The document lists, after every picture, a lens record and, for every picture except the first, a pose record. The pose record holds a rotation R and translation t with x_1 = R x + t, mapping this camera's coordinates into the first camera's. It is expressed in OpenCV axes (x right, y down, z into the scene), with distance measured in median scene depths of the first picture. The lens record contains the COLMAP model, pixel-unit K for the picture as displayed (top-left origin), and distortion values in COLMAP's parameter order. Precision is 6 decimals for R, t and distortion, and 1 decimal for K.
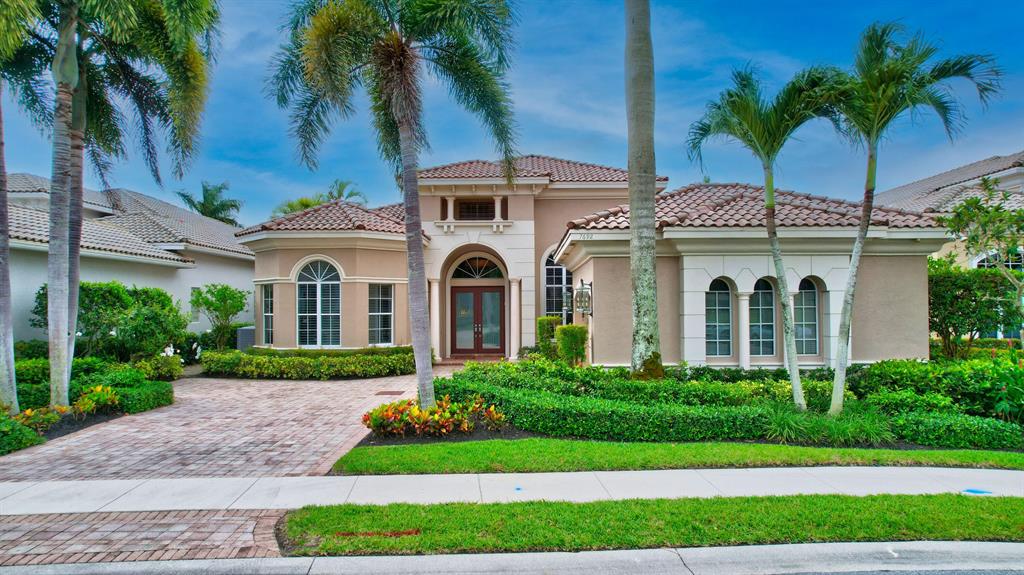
lens RADIAL K [[644.7, 0, 511.8], [0, 644.7, 288.8], [0, 0, 1]] dist [-0.035553, 0.001582]
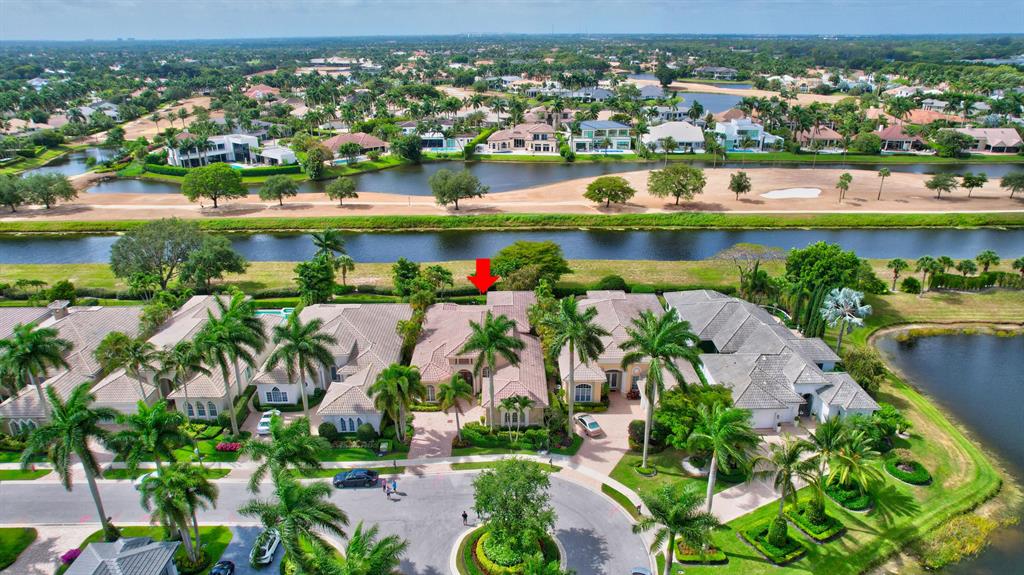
lens RADIAL K [[644.7, 0, 512.6], [0, 644.7, 284.6], [0, 0, 1]] dist [-0.035553, 0.001582]
pose [[0.999532, -0.008041, 0.029531, 0.205110], [-0.004053, 0.921588, 0.388149, -3.386508], [-0.030336, -0.388087, 0.921123, -3.994393]]
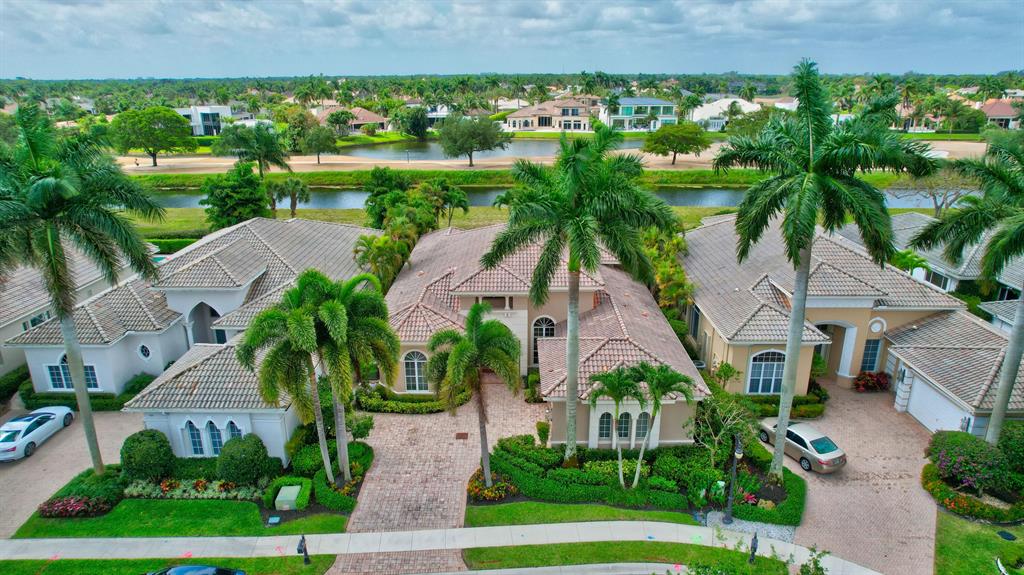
lens RADIAL K [[644.7, 0, 512.0], [0, 644.7, 290.5], [0, 0, 1]] dist [-0.035553, 0.001582]
pose [[0.999901, -0.000375, 0.014094, -0.054443], [-0.004485, 0.939254, 0.343193, -1.235035], [-0.013366, -0.343222, 0.939159, -1.054498]]
